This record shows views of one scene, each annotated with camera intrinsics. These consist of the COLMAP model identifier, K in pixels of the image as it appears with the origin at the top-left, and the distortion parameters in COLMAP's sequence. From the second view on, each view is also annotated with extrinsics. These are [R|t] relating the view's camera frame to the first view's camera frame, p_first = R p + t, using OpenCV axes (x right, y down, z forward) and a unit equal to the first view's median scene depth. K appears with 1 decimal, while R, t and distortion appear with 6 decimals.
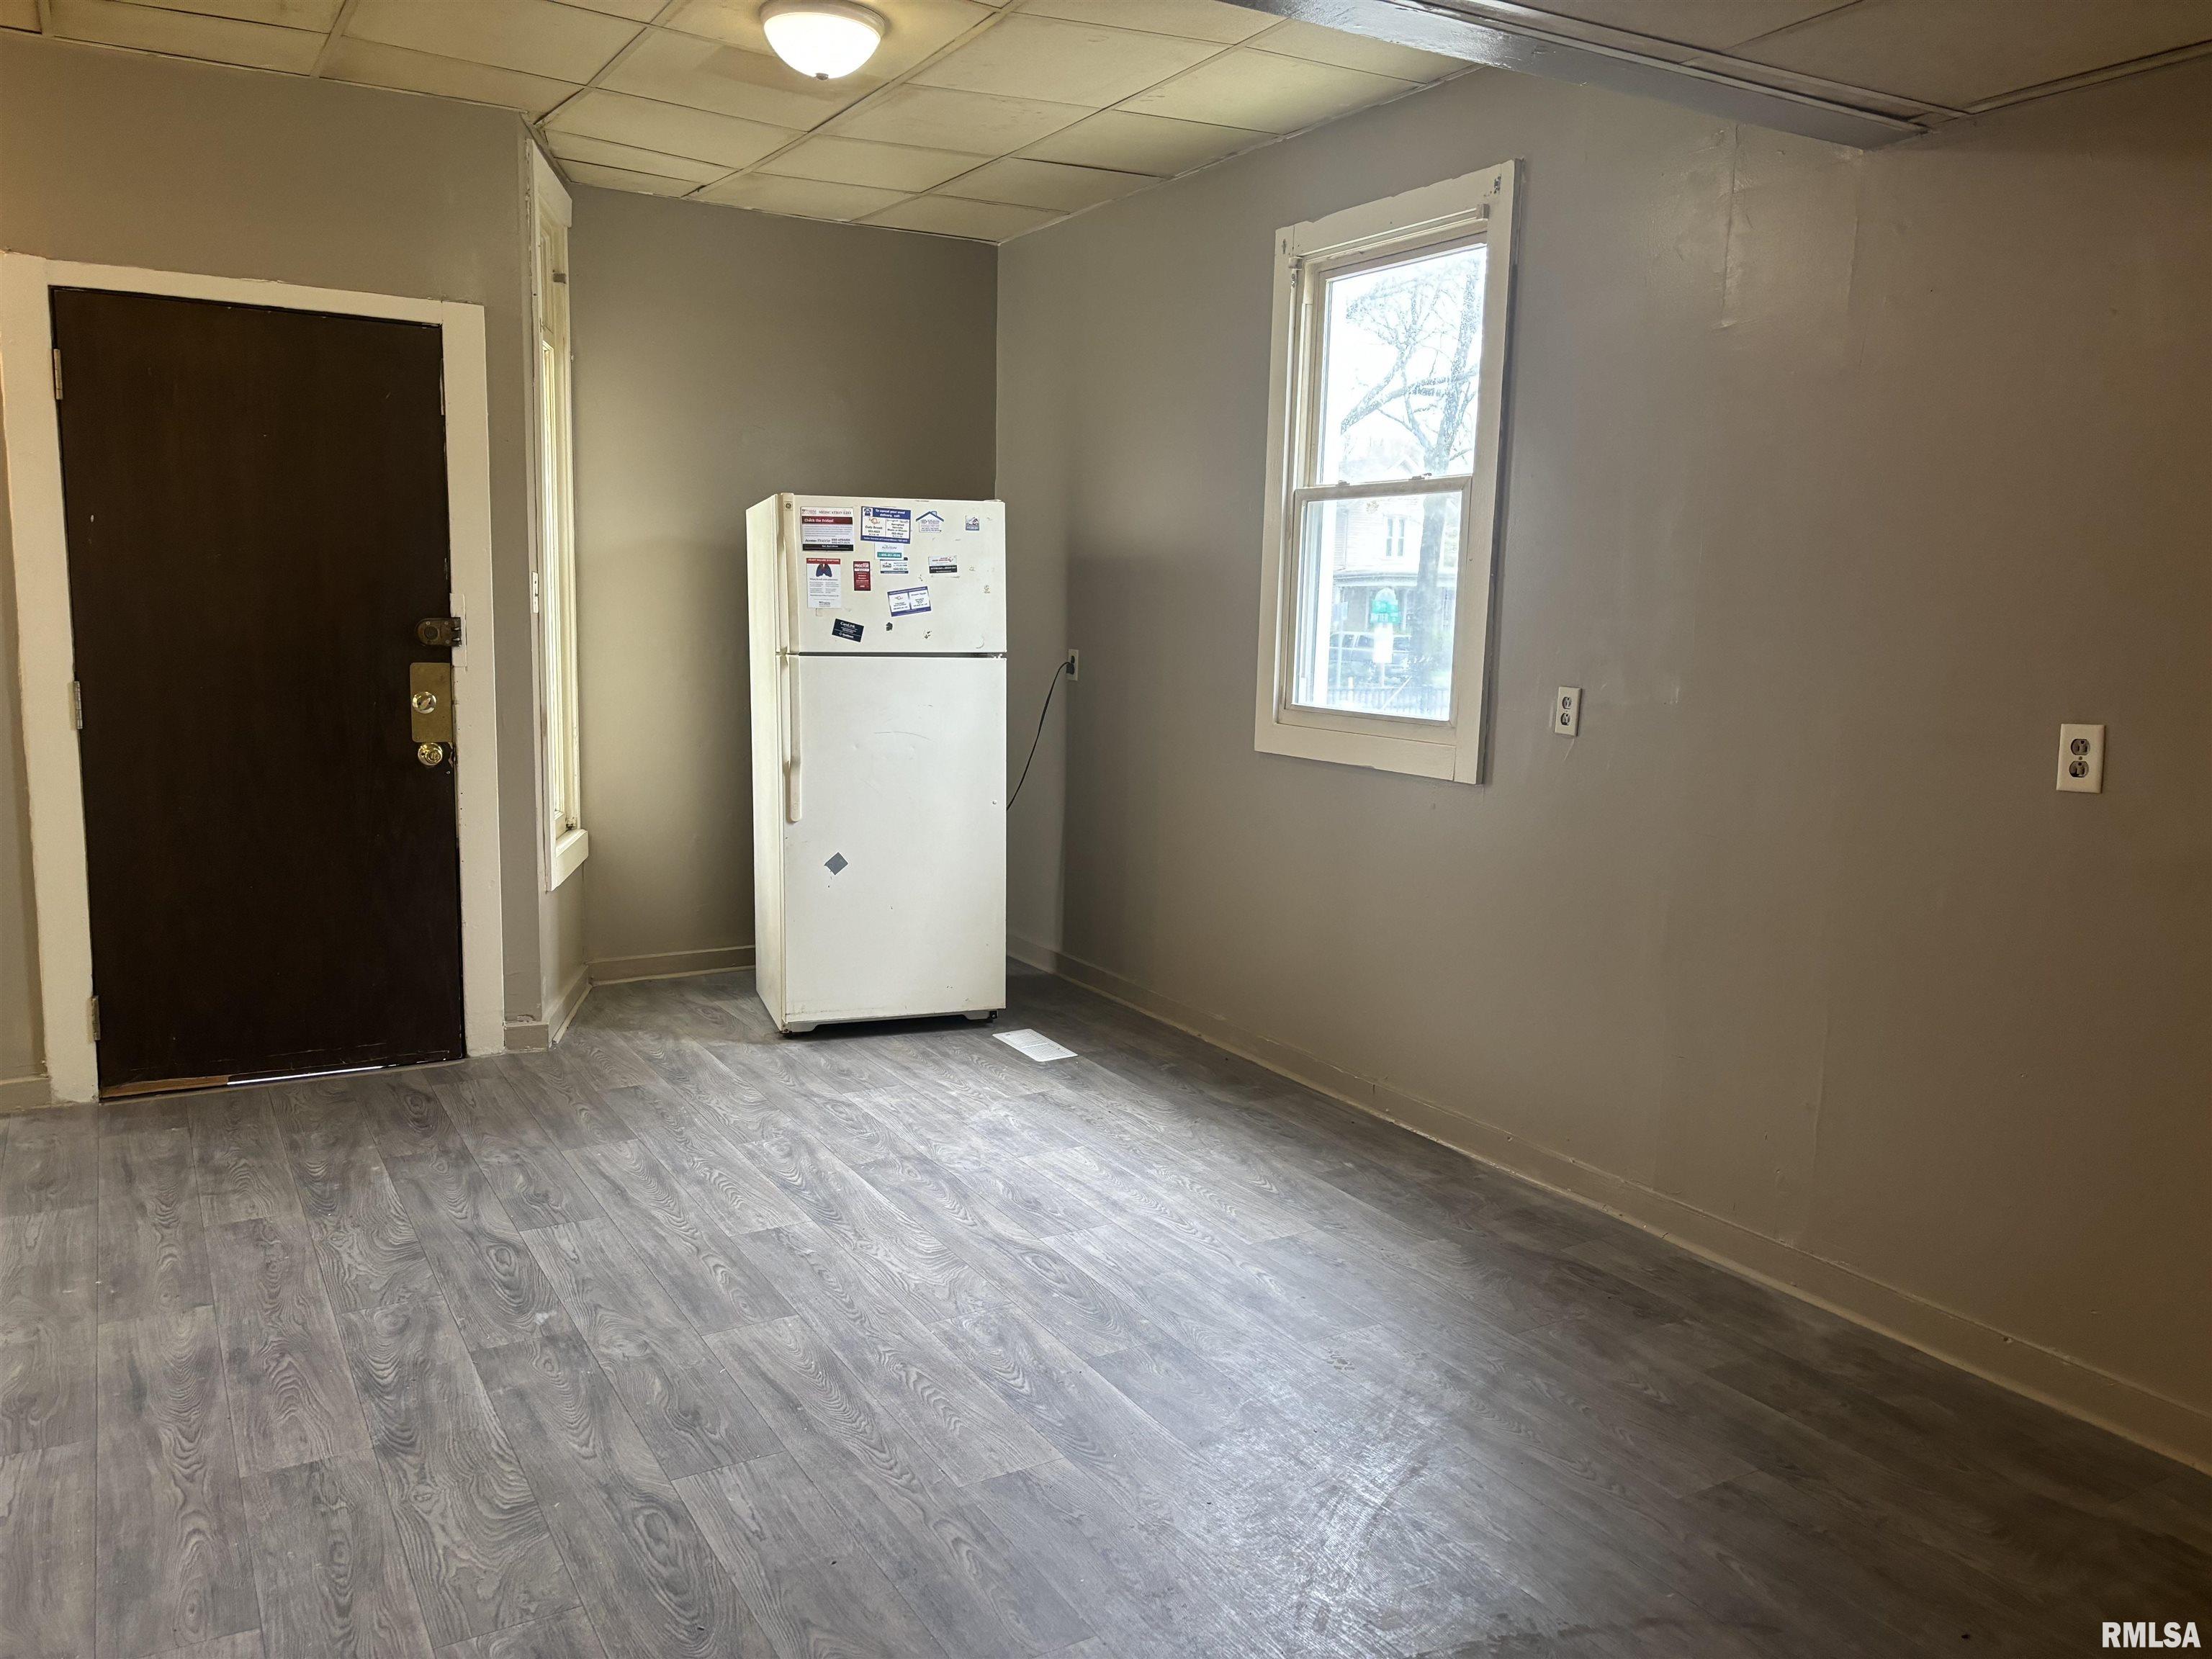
lens RADIAL K [[1661.6, 0, 1087.9], [0, 1661.6, 833.1], [0, 0, 1]] dist [0.000974, -0.045820]
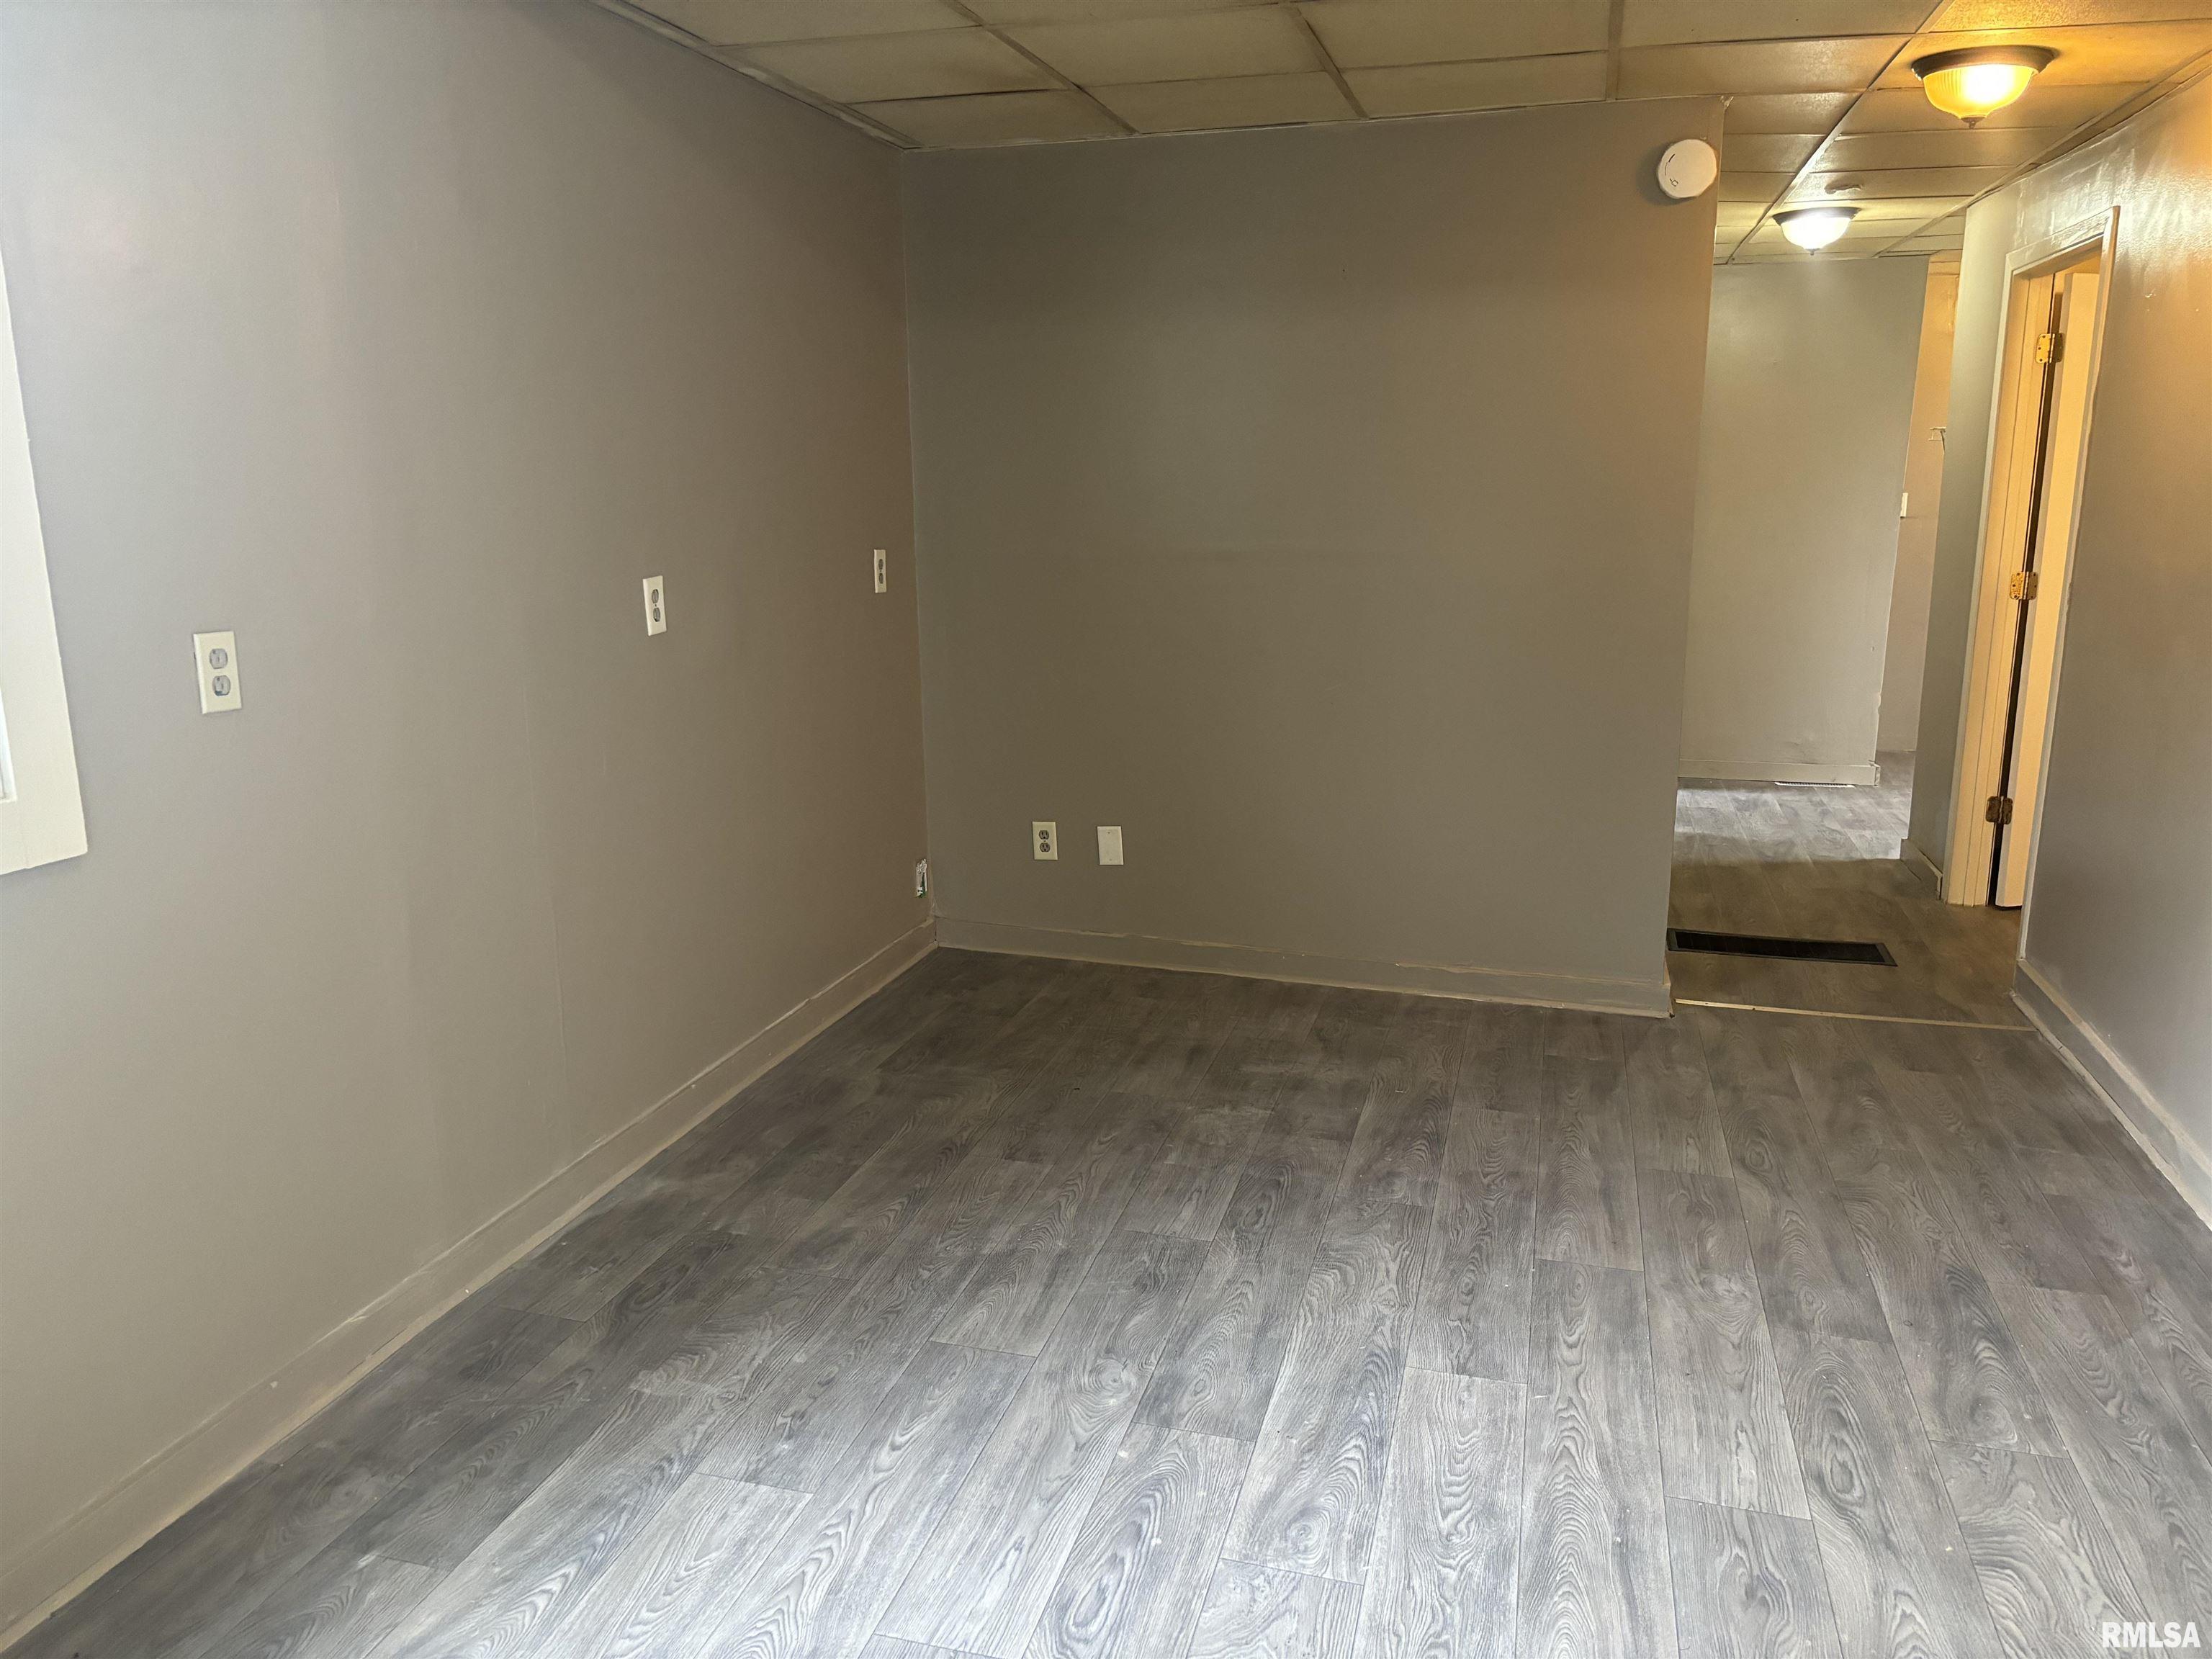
lens RADIAL K [[1661.6, 0, 1083.0], [0, 1661.6, 826.7], [0, 0, 1]] dist [0.000974, -0.045820]
pose [[-0.698693, -0.162440, 0.696736, -0.498995], [0.100138, 0.942090, 0.320062, -0.253393], [-0.708379, 0.293395, -0.641965, 1.621246]]
